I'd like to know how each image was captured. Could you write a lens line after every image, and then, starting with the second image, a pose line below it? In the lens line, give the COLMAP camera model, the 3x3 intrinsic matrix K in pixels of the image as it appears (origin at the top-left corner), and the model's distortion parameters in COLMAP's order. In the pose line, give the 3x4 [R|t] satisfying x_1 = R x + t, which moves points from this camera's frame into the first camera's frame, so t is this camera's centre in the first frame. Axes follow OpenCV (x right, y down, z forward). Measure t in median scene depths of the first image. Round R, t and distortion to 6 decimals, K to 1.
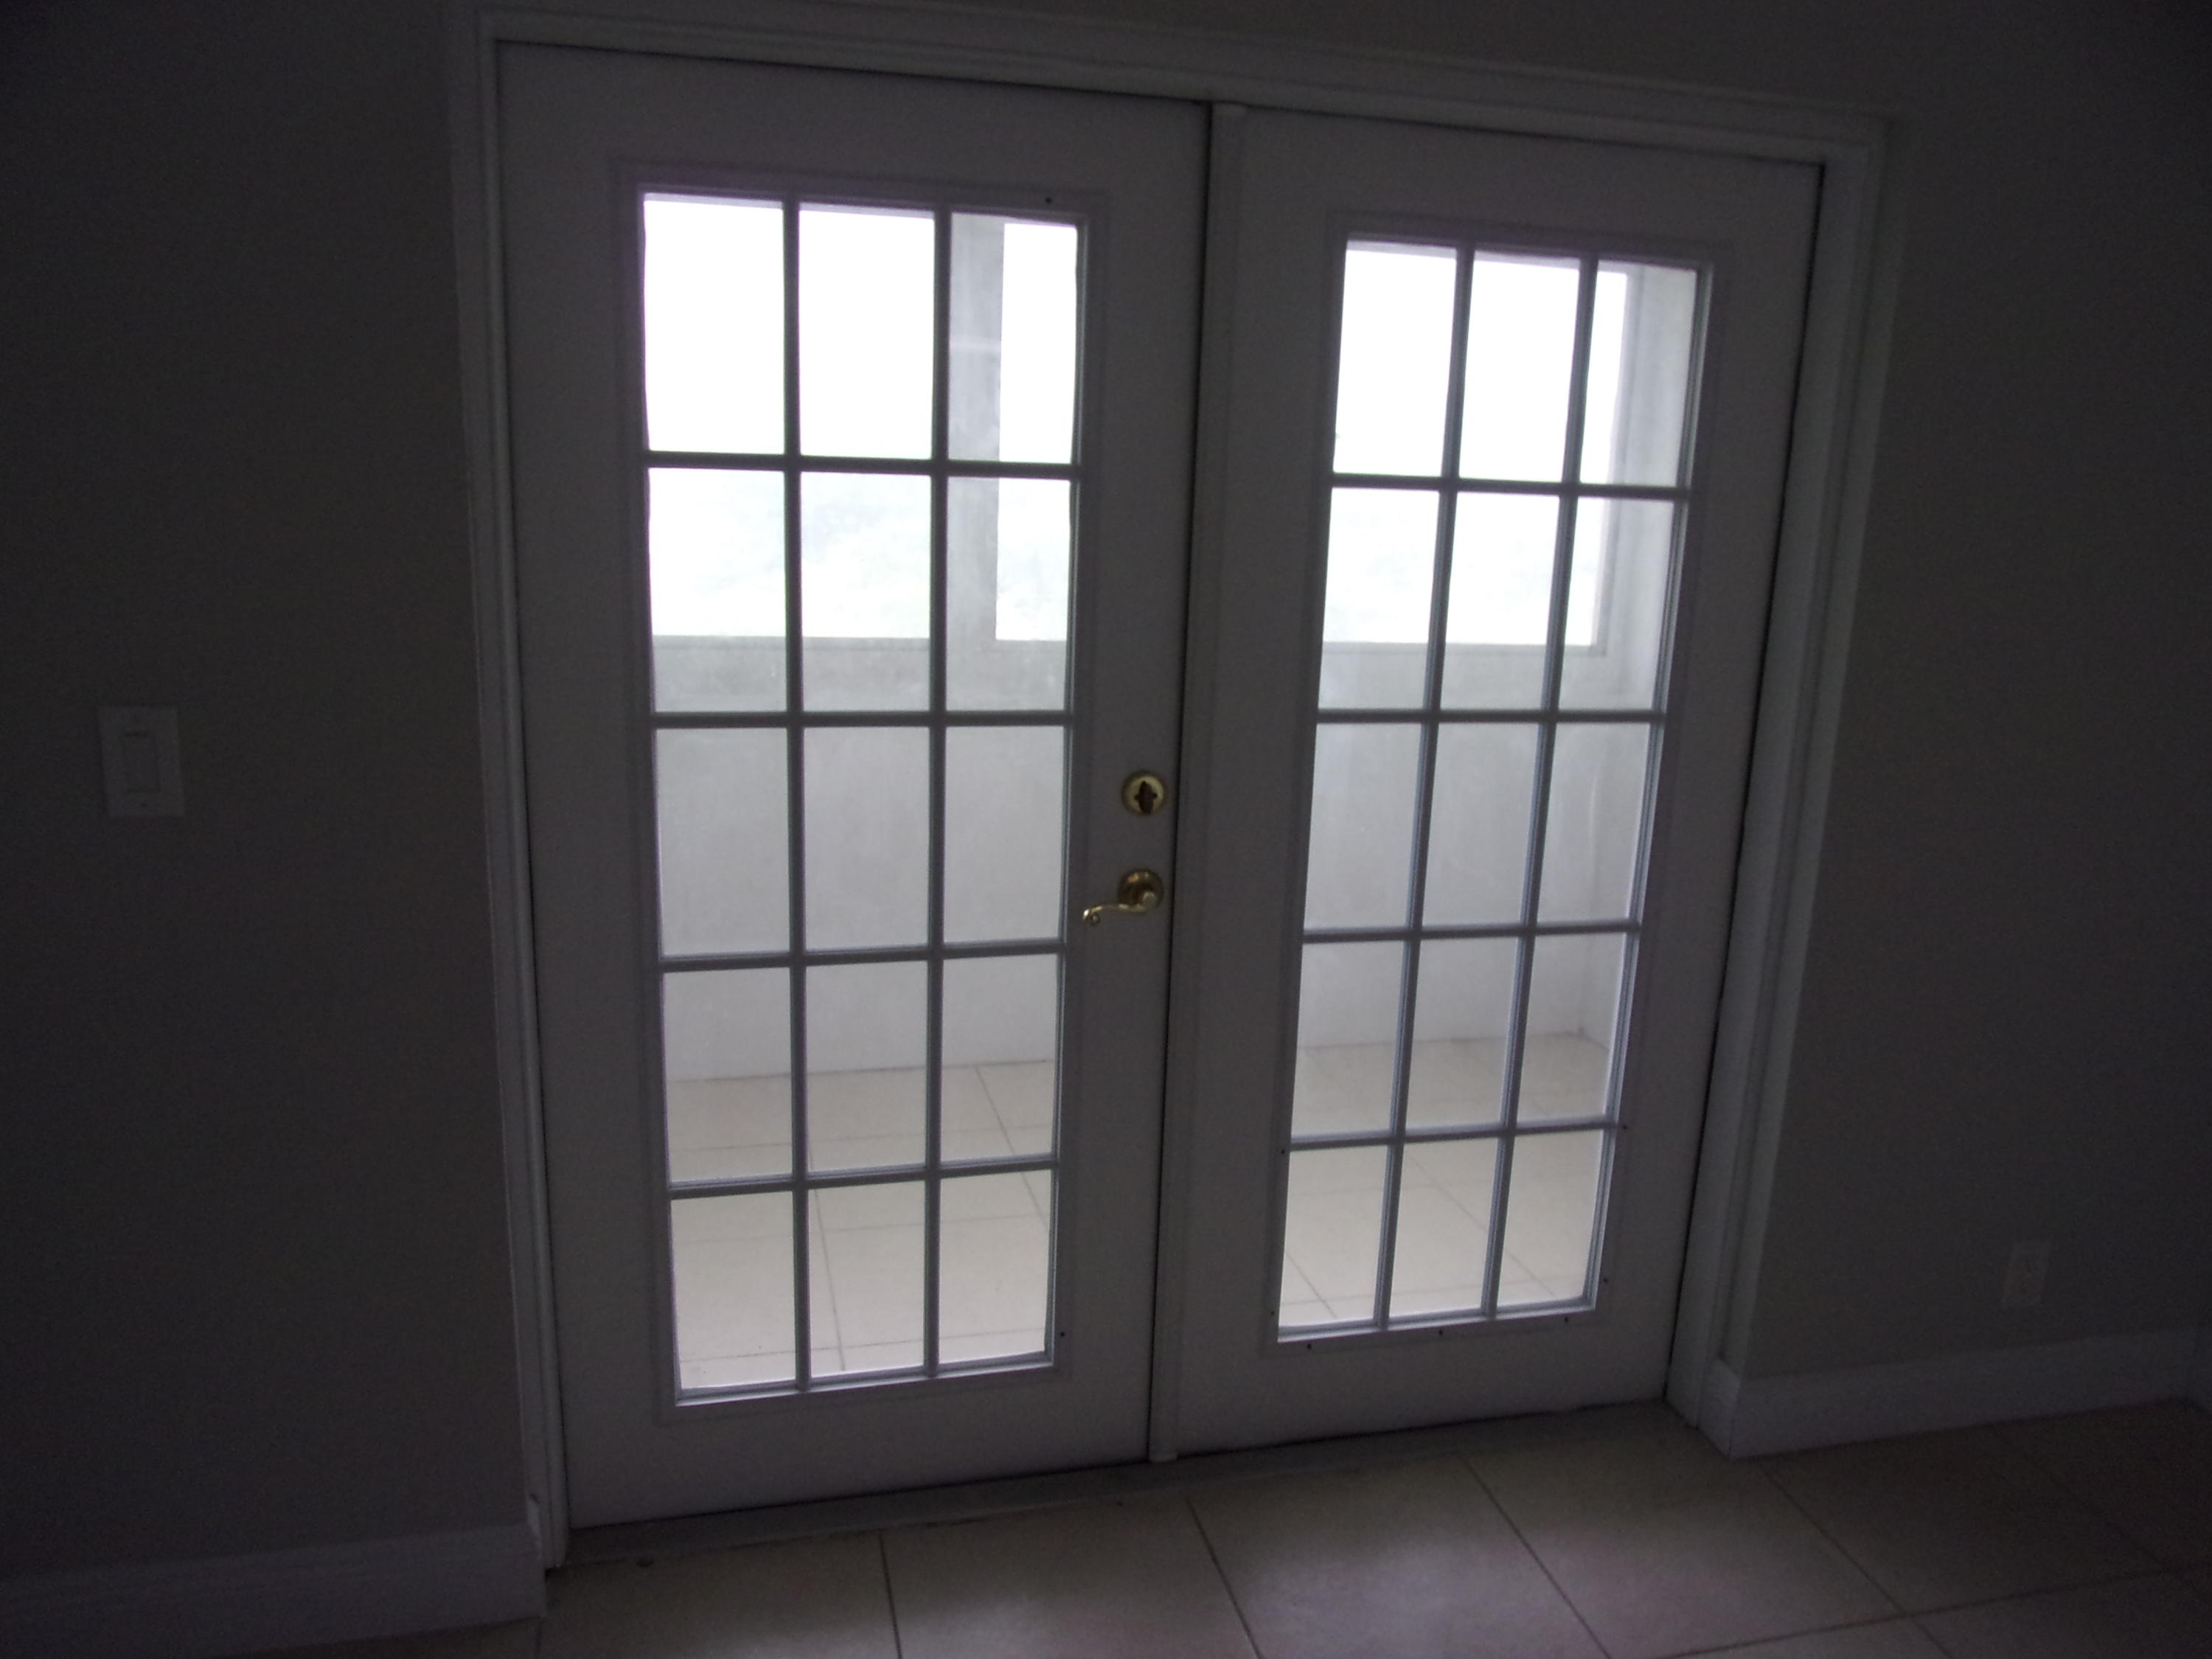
lens RADIAL K [[1561.7, 0, 1106.0], [0, 1561.7, 829.5], [0, 0, 1]] dist [-0.018249, -0.000309]
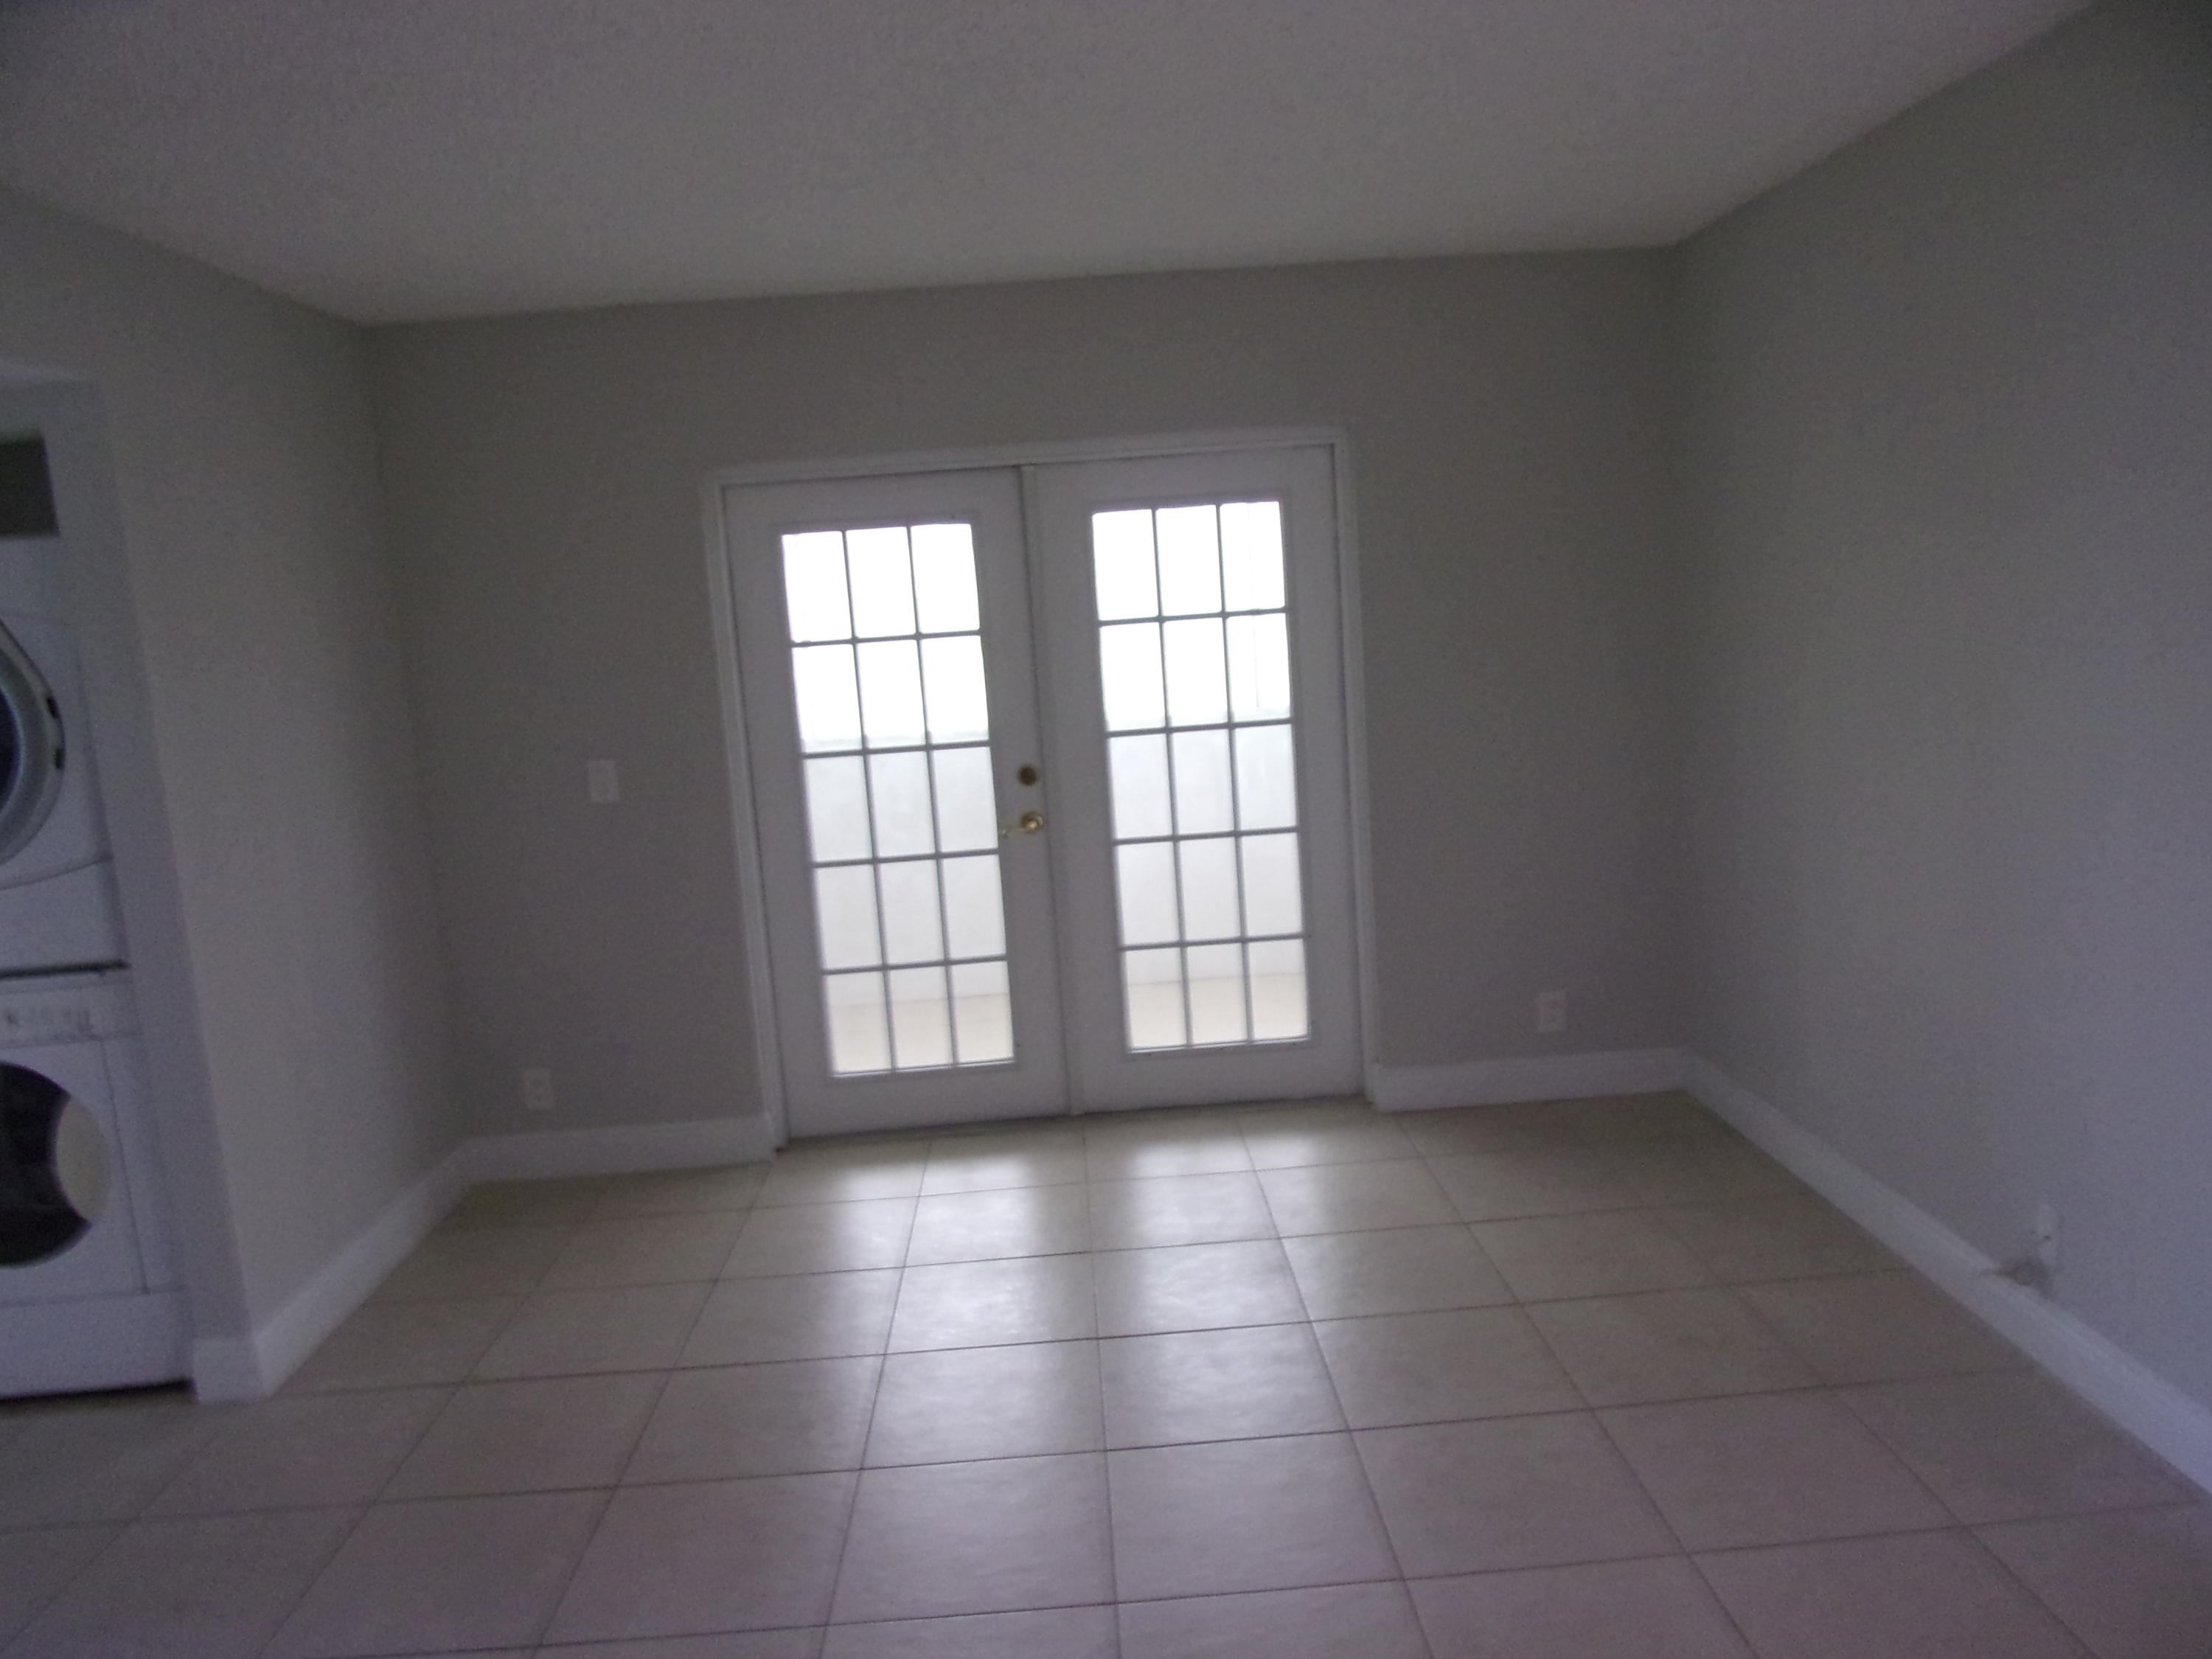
lens RADIAL K [[1561.7, 0, 1106.0], [0, 1561.7, 829.5], [0, 0, 1]] dist [-0.018249, -0.000309]
pose [[0.975635, -0.075237, -0.206098, 0.548269], [0.054936, 0.993213, -0.102520, 0.269256], [0.212413, 0.088700, 0.973146, -1.019019]]
